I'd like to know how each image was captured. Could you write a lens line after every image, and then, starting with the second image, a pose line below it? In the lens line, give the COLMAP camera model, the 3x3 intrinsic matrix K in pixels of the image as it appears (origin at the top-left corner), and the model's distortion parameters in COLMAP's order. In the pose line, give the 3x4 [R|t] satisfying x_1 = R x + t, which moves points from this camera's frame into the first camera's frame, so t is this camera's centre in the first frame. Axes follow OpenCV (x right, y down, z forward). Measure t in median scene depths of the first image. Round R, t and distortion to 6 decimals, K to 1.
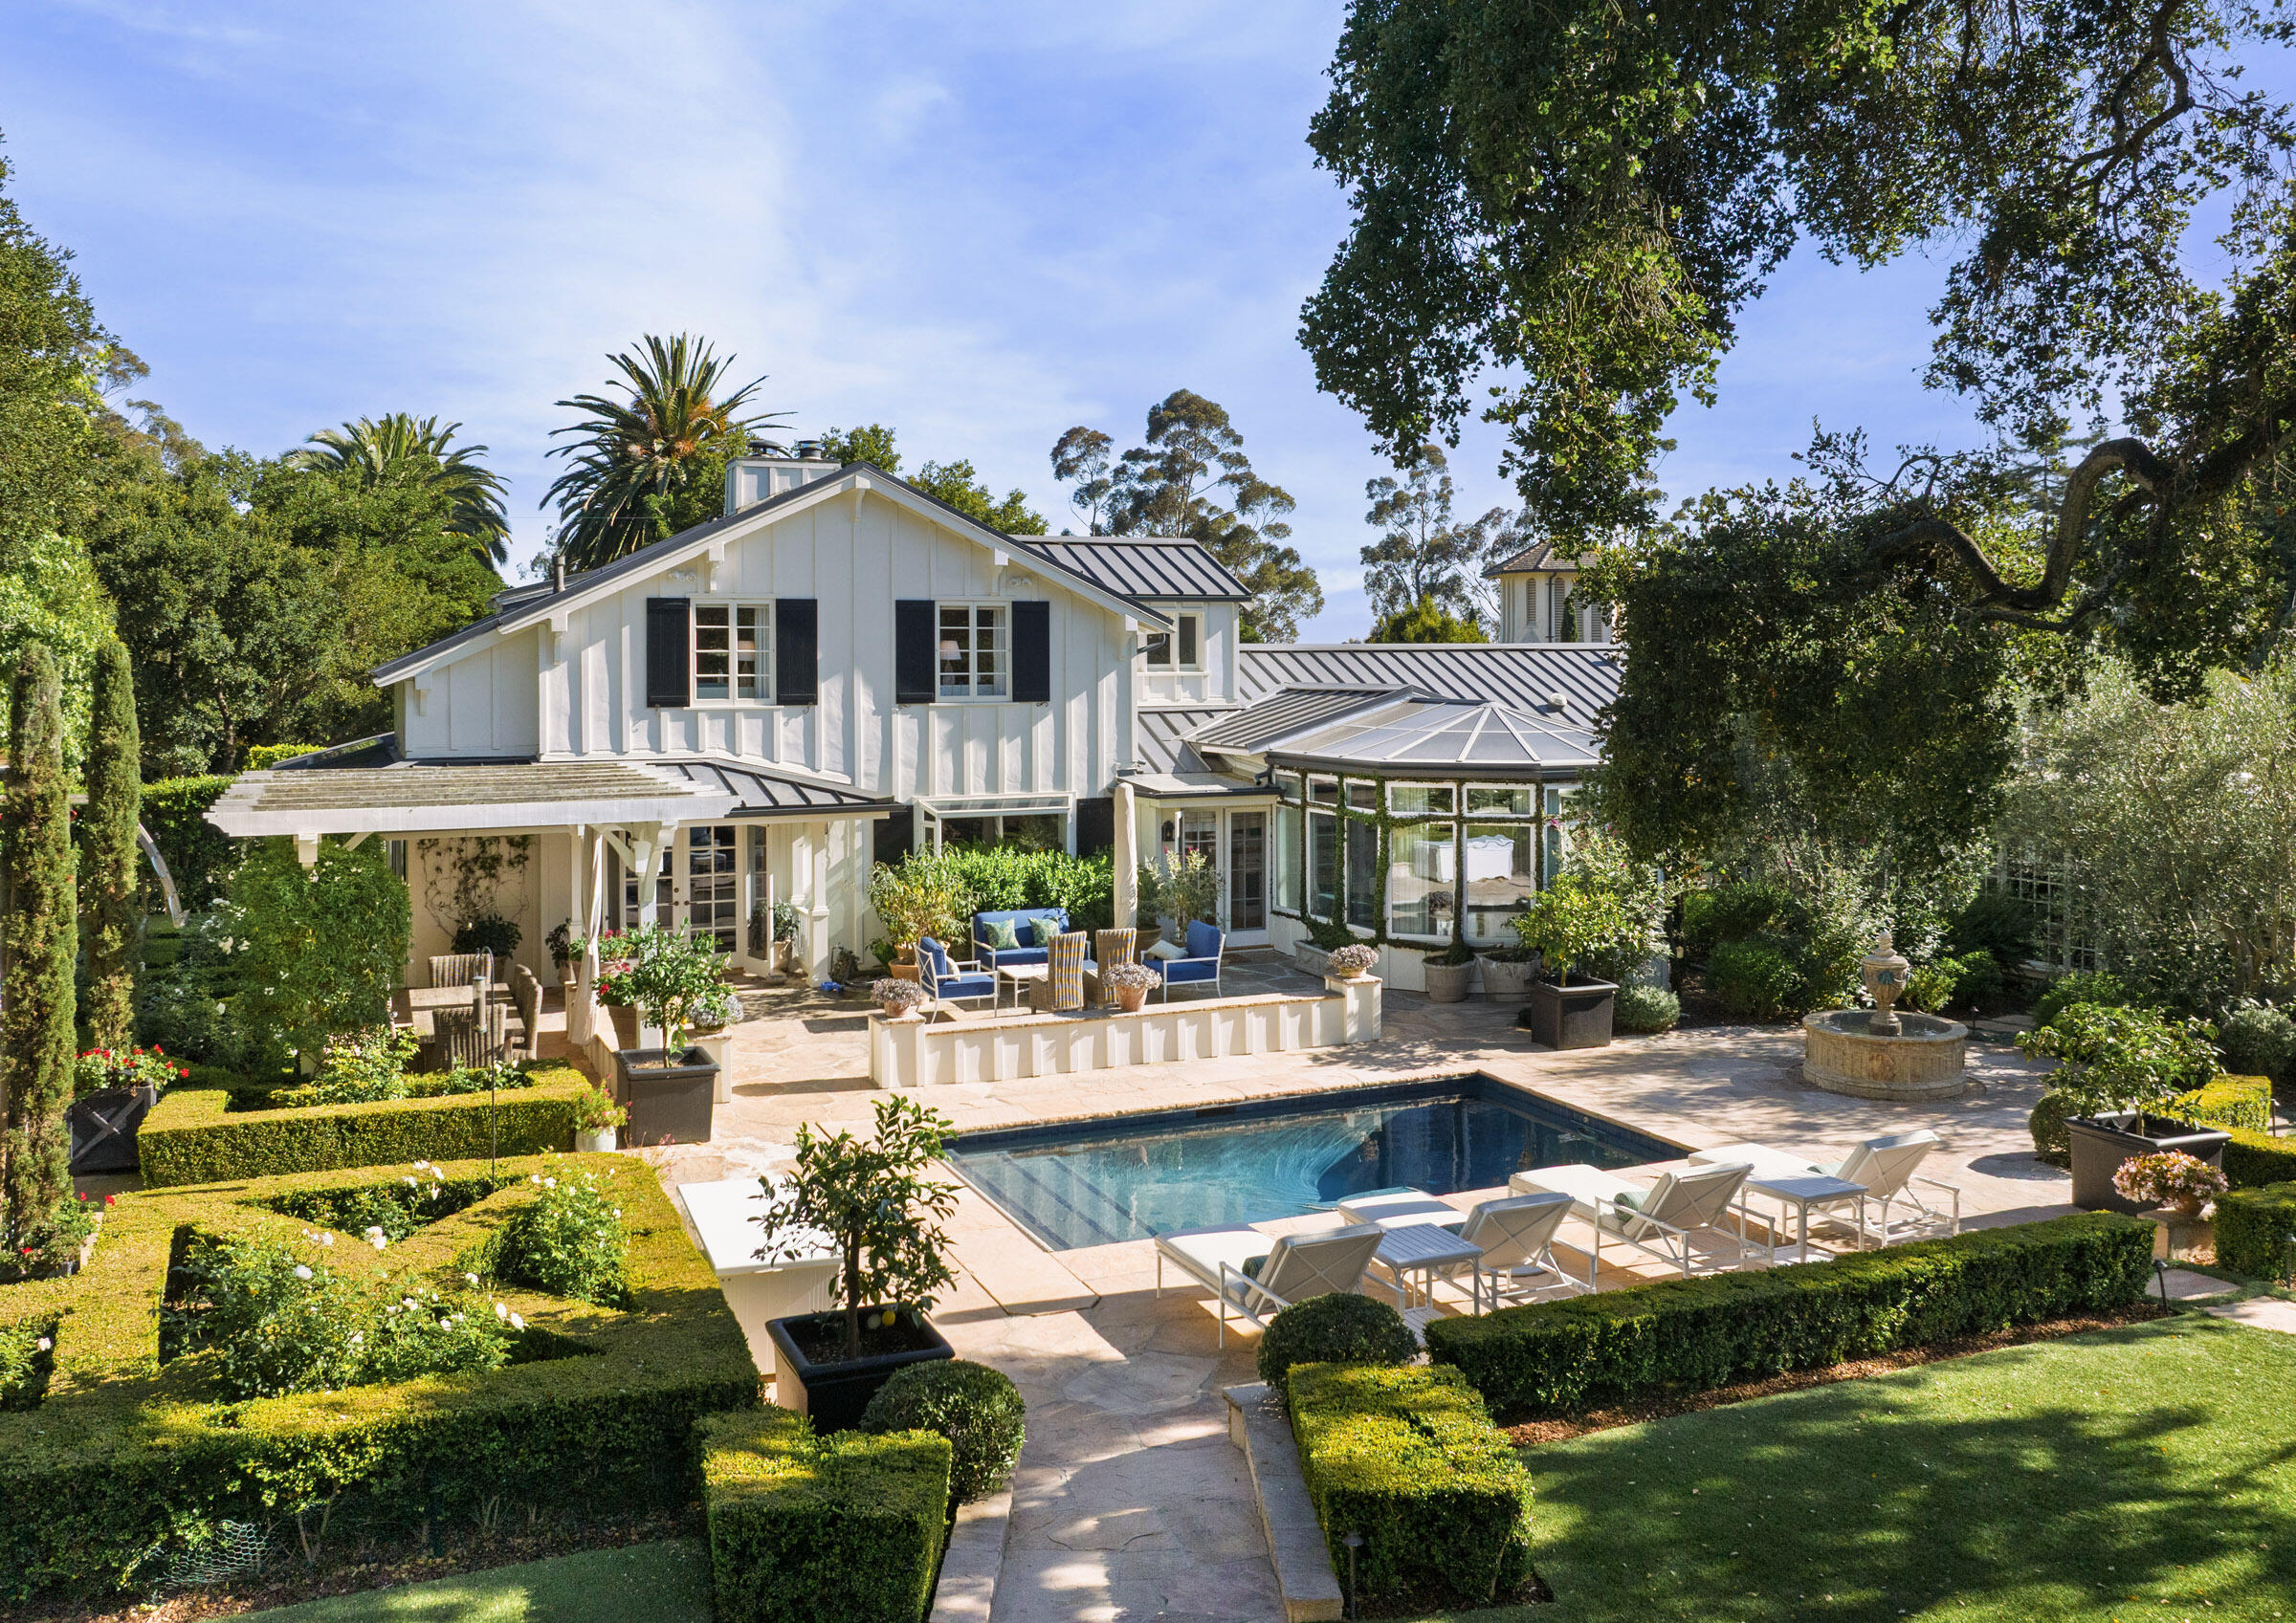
lens RADIAL K [[1987.2, 0, 1043.5], [0, 1987.2, 811.7], [0, 0, 1]] dist [-0.136857, -0.013687]
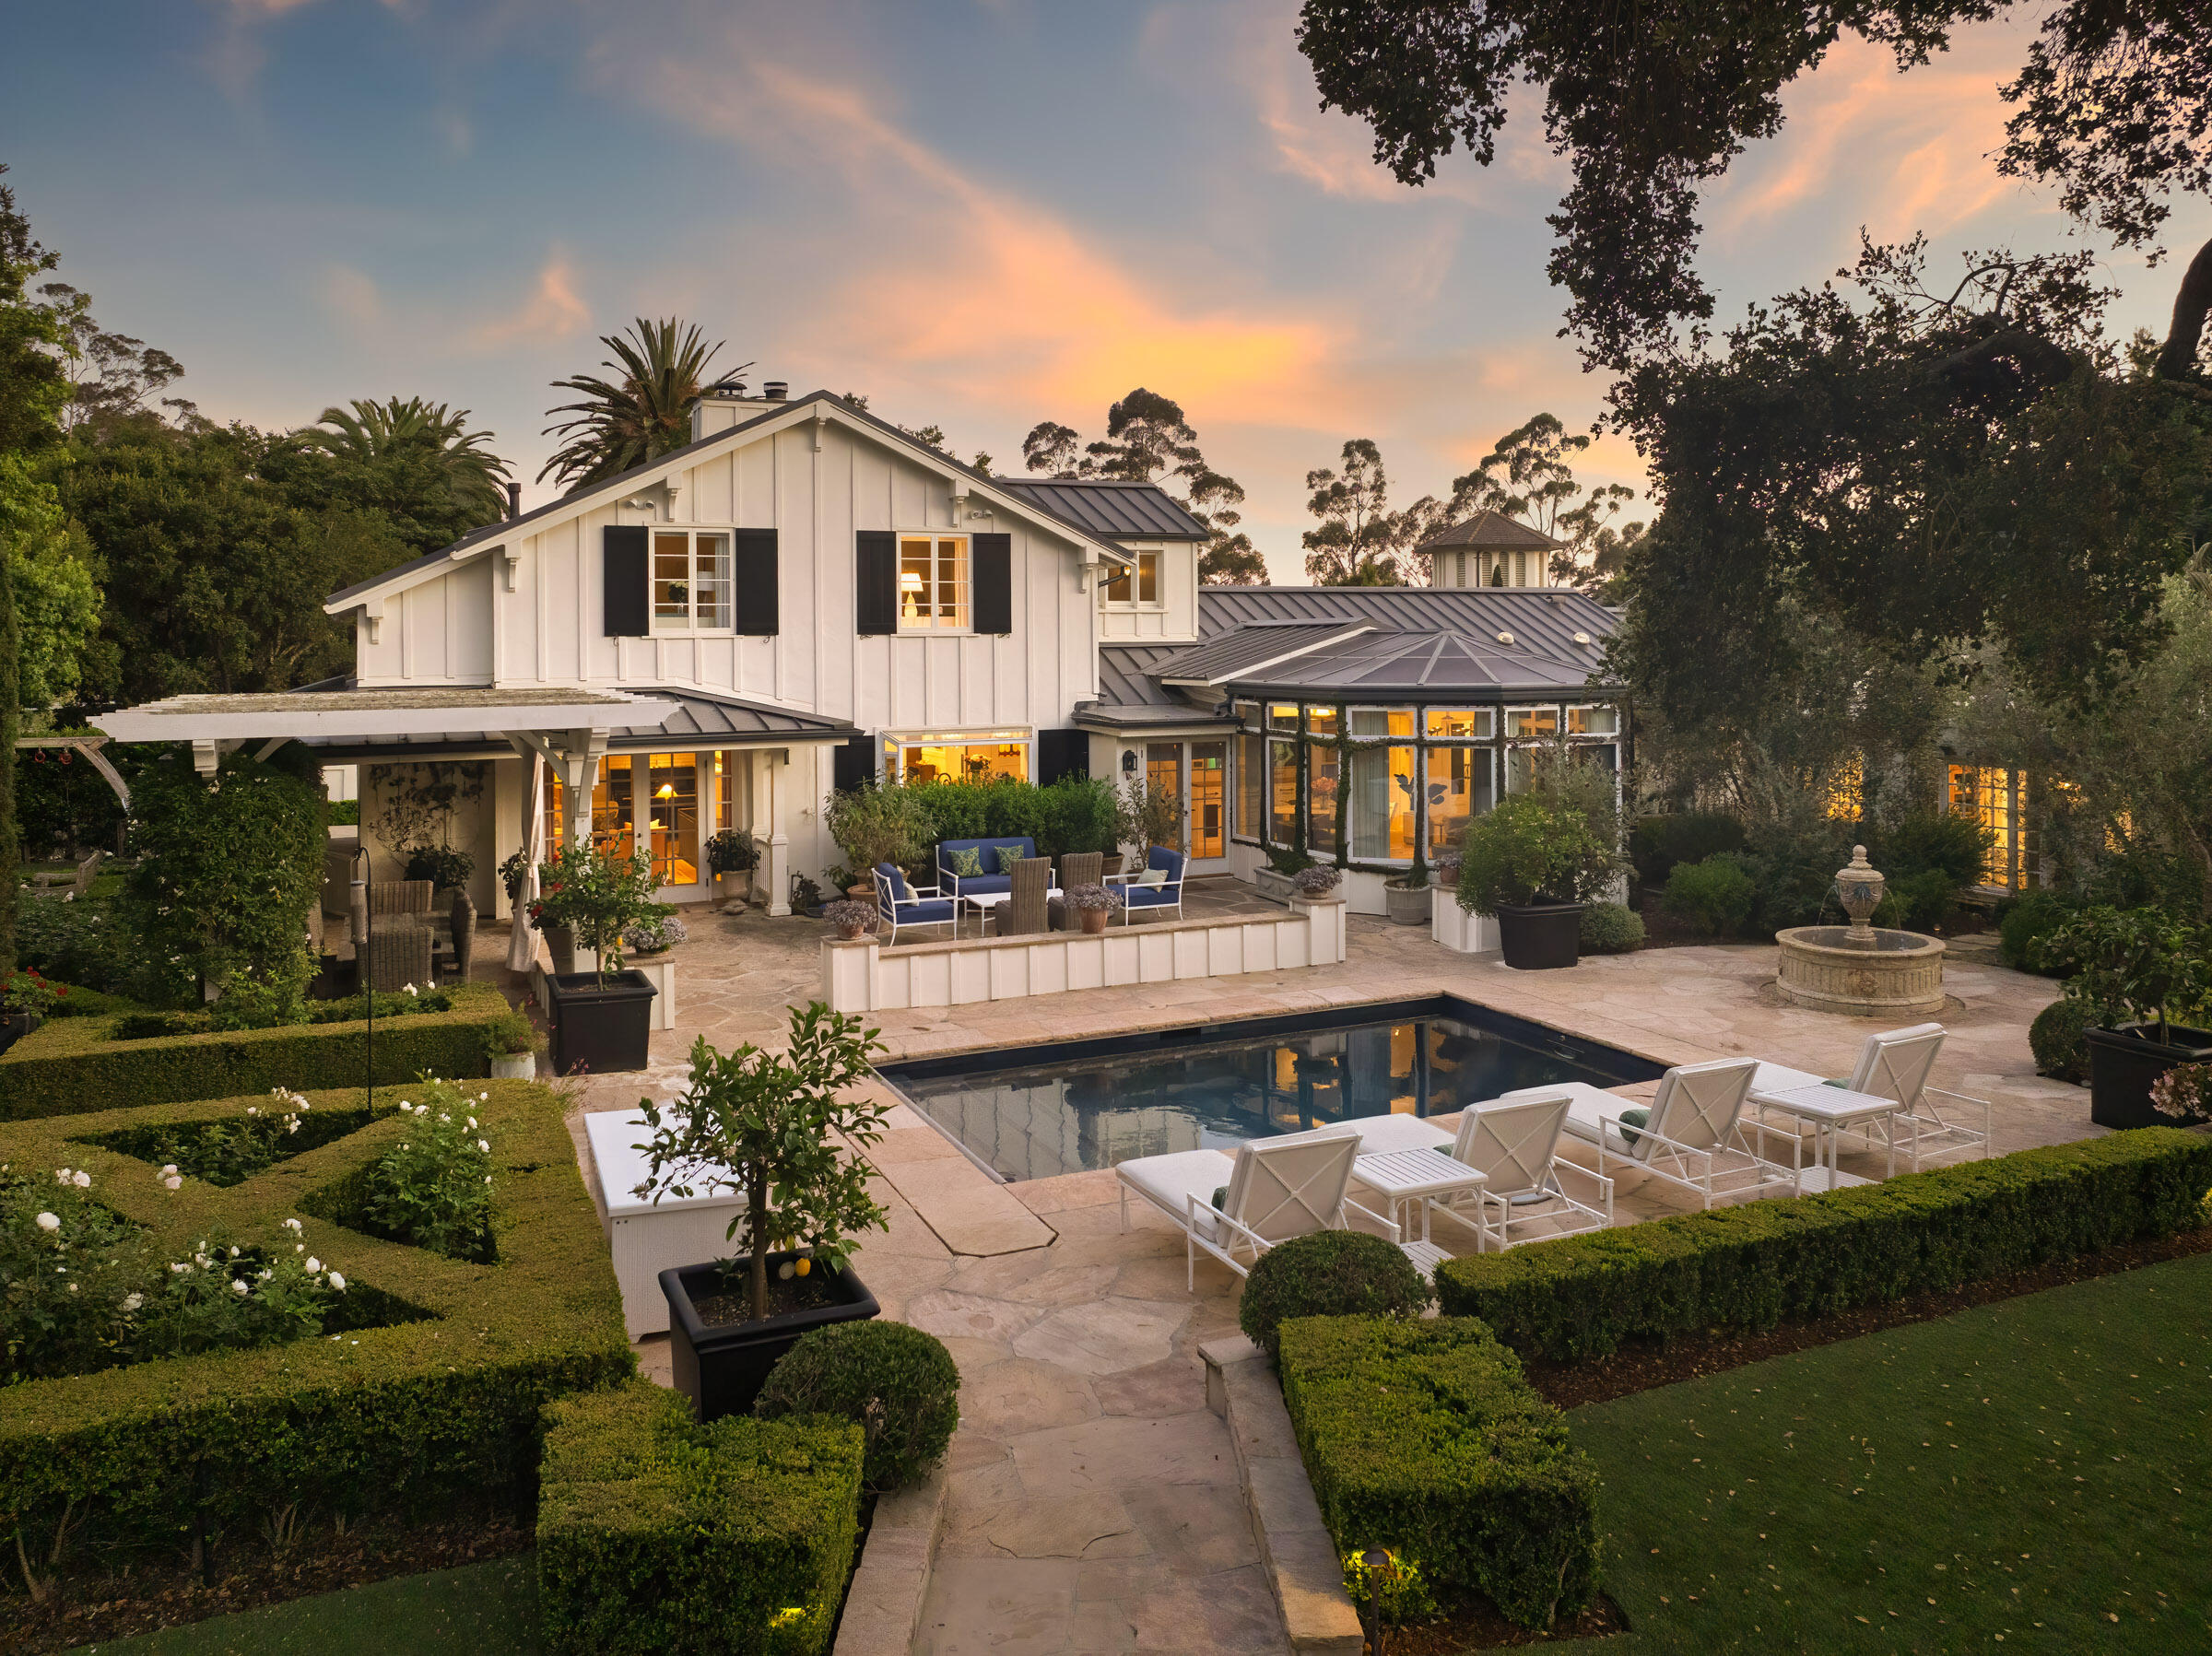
lens RADIAL K [[1532.8, 0, 1106.0], [0, 1532.8, 828.0], [0, 0, 1]] dist [-0.089826, 0.005486]
pose [[0.998830, -0.004590, 0.048150, 0.015189], [0.004785, 0.999981, -0.003933, 0.053330], [-0.048131, 0.004158, 0.998832, 0.252676]]
